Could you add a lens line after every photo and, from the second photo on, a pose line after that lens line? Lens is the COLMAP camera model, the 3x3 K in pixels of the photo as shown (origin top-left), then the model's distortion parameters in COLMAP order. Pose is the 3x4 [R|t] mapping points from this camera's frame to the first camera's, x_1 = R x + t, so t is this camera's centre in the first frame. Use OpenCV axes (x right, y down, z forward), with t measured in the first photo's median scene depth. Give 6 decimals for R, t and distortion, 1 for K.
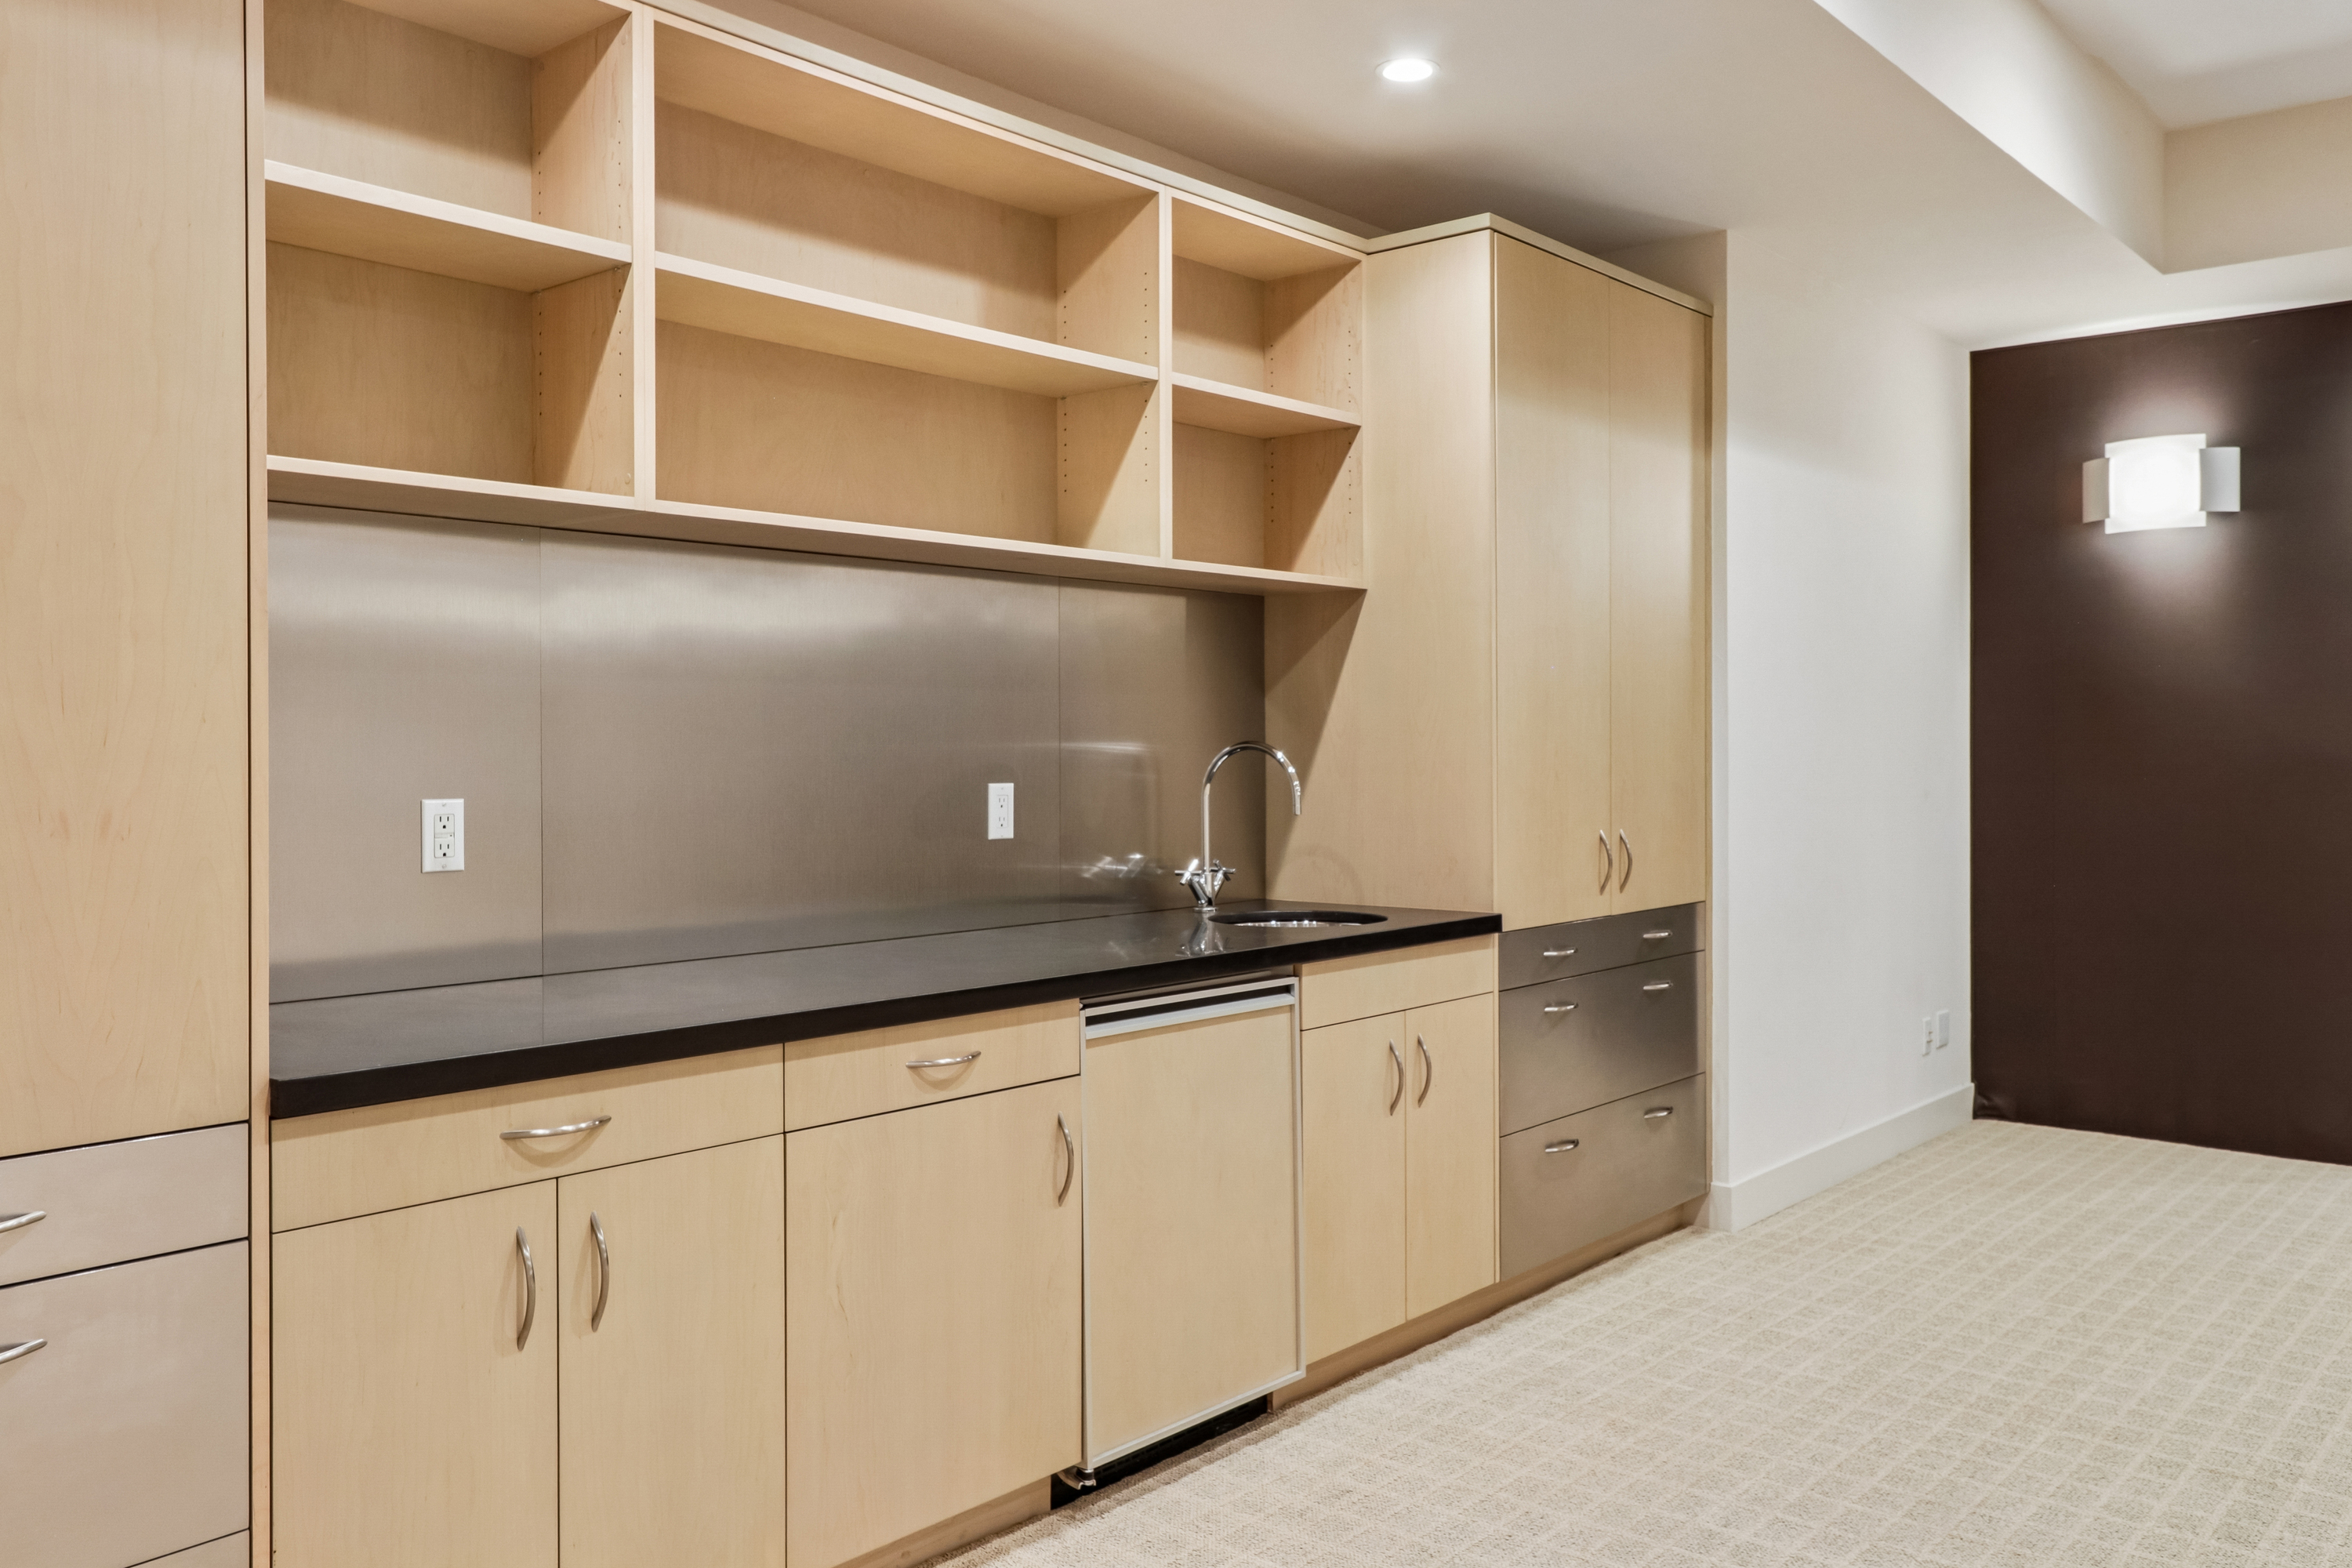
lens RADIAL K [[1865.1, 0, 1127.4], [0, 1865.1, 744.8], [0, 0, 1]] dist [-0.003811, 0.001753]
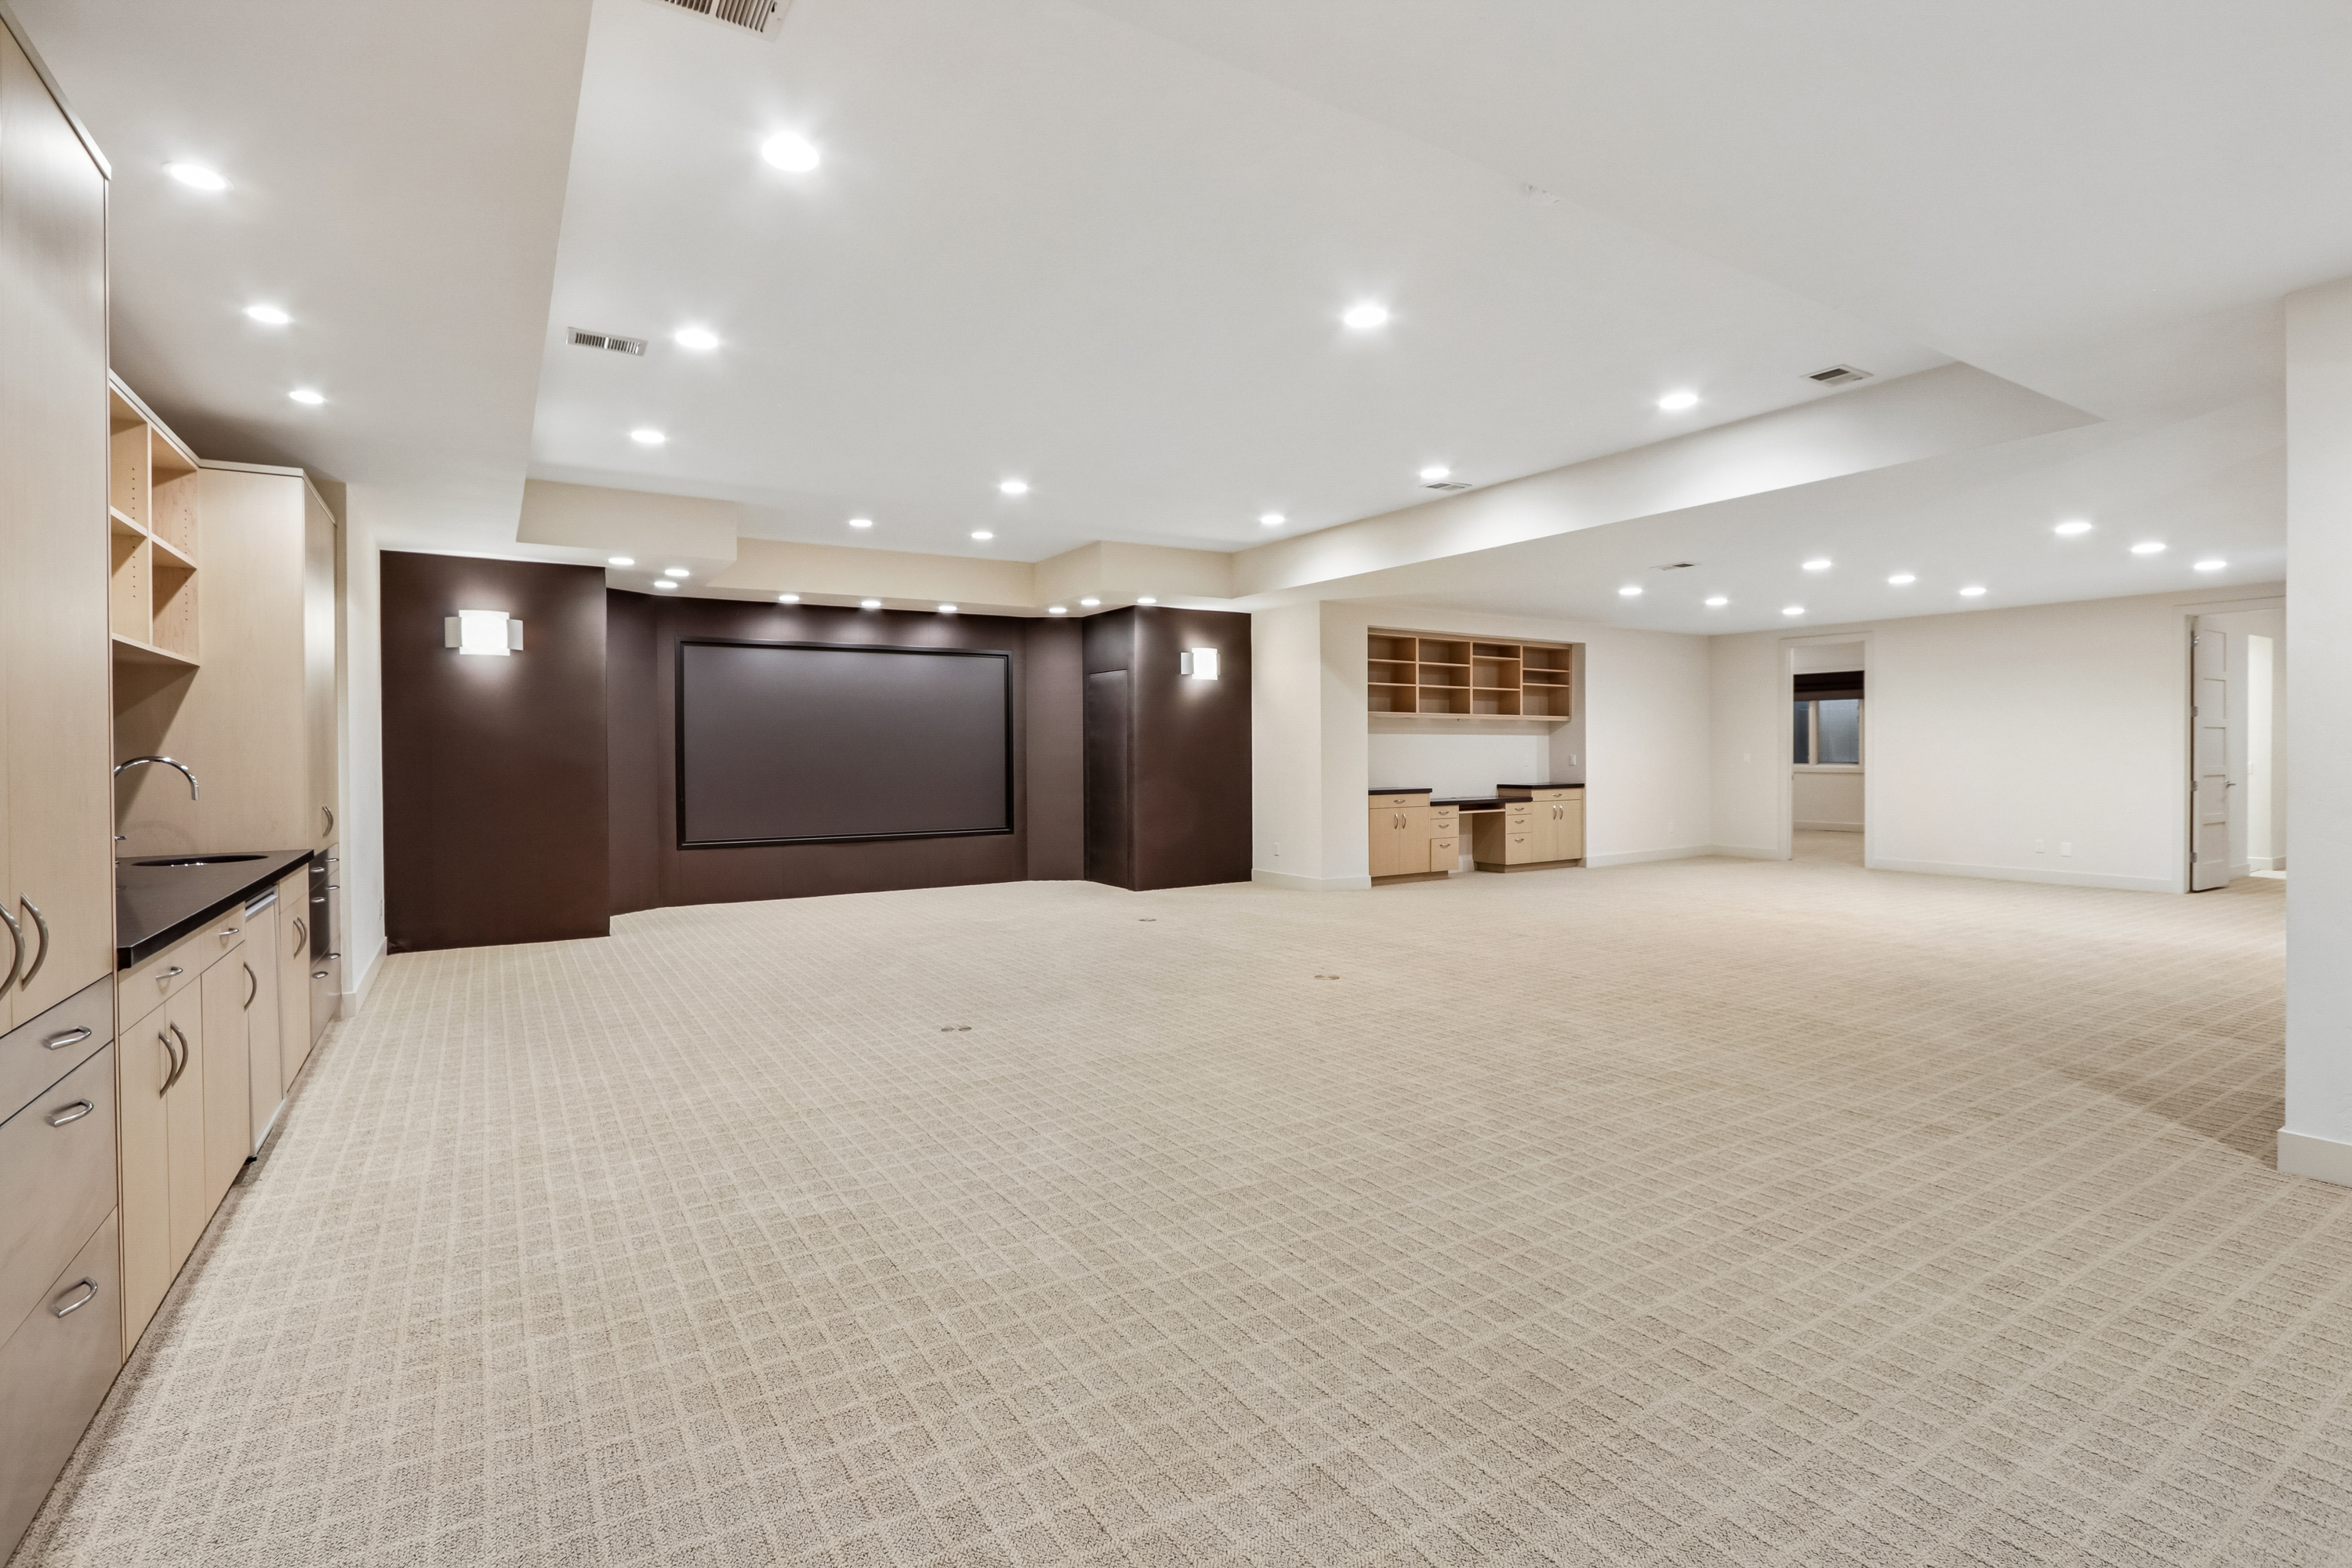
lens RADIAL K [[1094.9, 0, 1171.0], [0, 1094.9, 769.9], [0, 0, 1]] dist [-0.017858, 0.002367]
pose [[0.286622, -0.011748, 0.957972, -0.401144], [0.000897, 0.999928, 0.011994, -0.000731], [-0.958043, -0.002578, 0.286611, -0.087088]]
